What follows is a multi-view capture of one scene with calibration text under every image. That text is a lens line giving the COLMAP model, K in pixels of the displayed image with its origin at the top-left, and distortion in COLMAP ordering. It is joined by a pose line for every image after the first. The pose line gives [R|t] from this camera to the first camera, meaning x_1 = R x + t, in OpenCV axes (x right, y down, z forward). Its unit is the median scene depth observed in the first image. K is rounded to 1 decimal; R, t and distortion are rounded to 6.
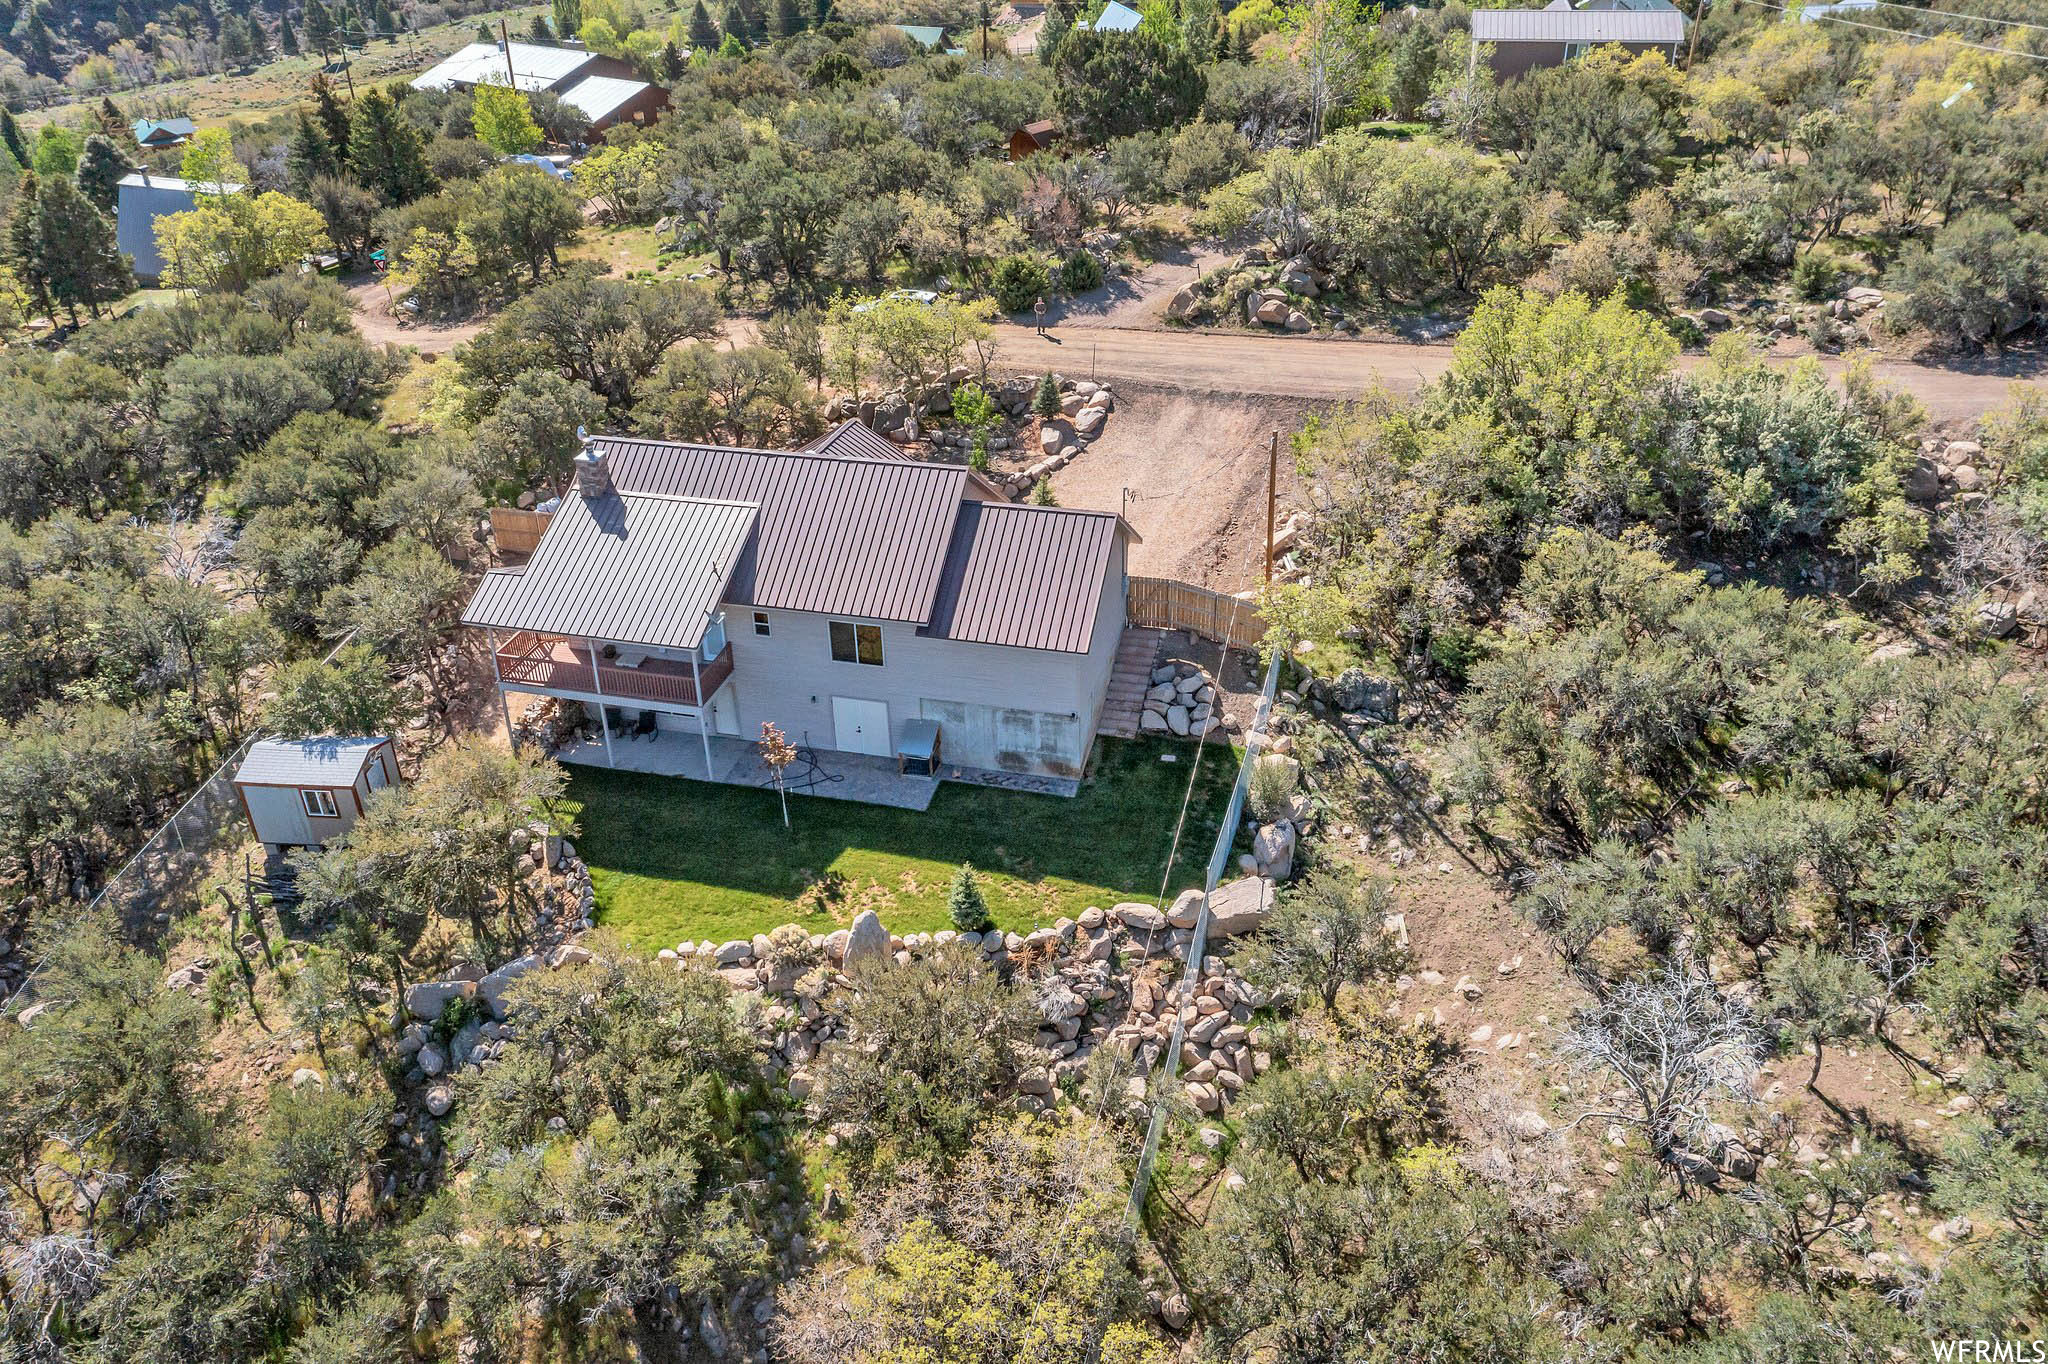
lens RADIAL K [[1633.1, 0, 1014.3], [0, 1633.1, 685.4], [0, 0, 1]] dist [-0.009768, 0.011486]
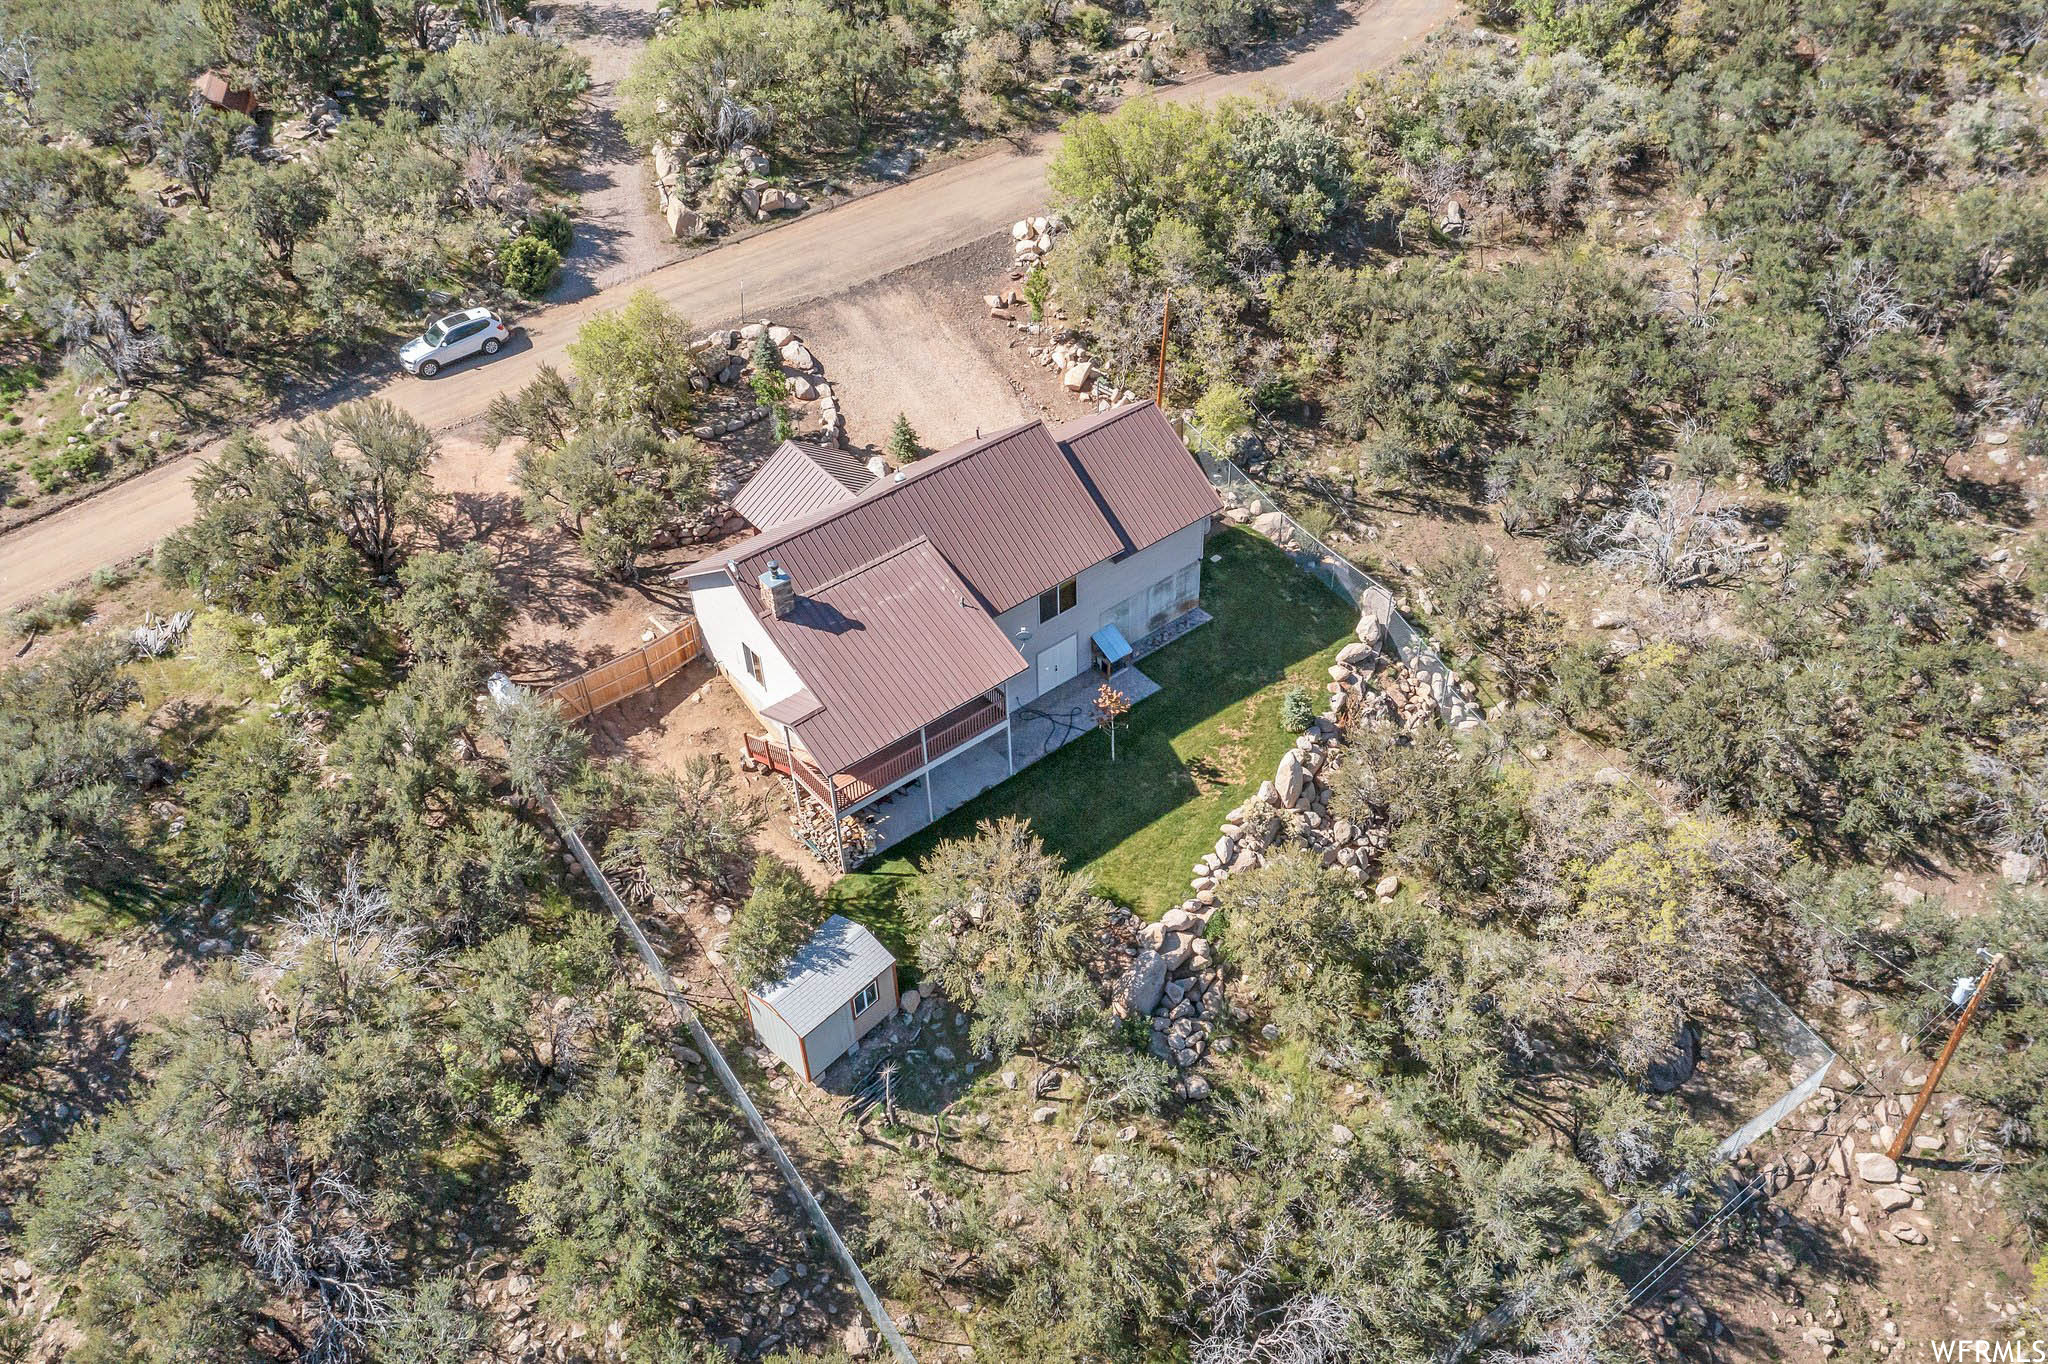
lens RADIAL K [[1633.1, 0, 1020.9], [0, 1633.1, 684.3], [0, 0, 1]] dist [-0.009768, 0.011486]
pose [[0.583698, -0.529709, 0.615390, -0.823882], [0.415181, 0.846034, 0.334441, -0.358845], [-0.697798, 0.060286, 0.713753, 0.198057]]
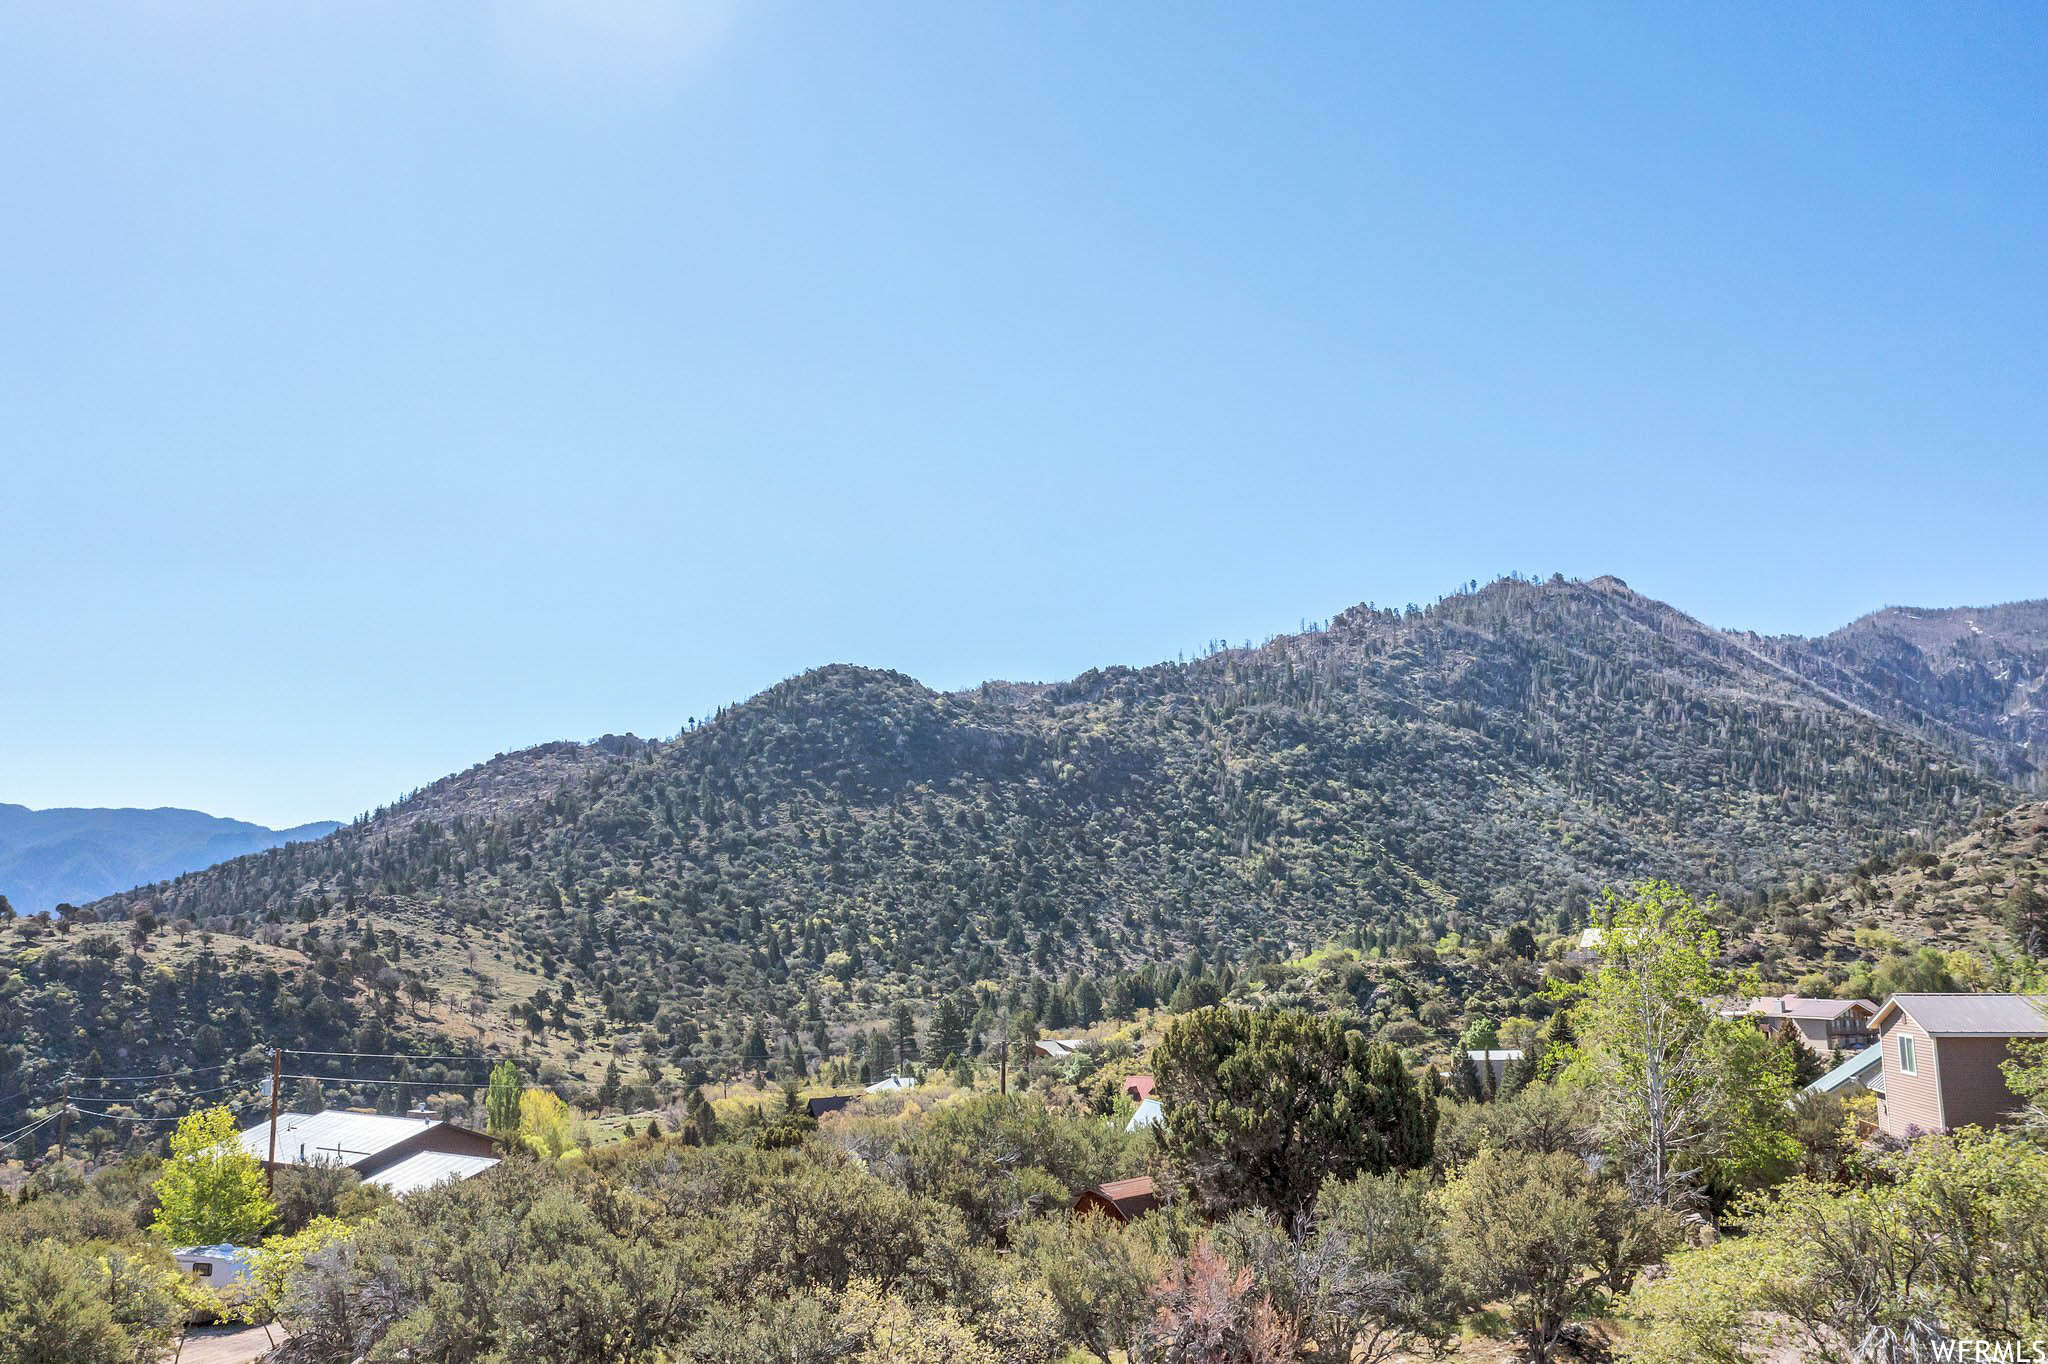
lens RADIAL K [[1633.1, 0, 1027.3], [0, 1633.1, 669.8], [0, 0, 1]] dist [-0.009768, 0.011486]
pose [[0.999727, 0.019569, 0.012734, -0.051589], [-0.006883, 0.768199, -0.640174, -0.250176], [-0.022310, 0.639912, 0.768124, 0.920555]]
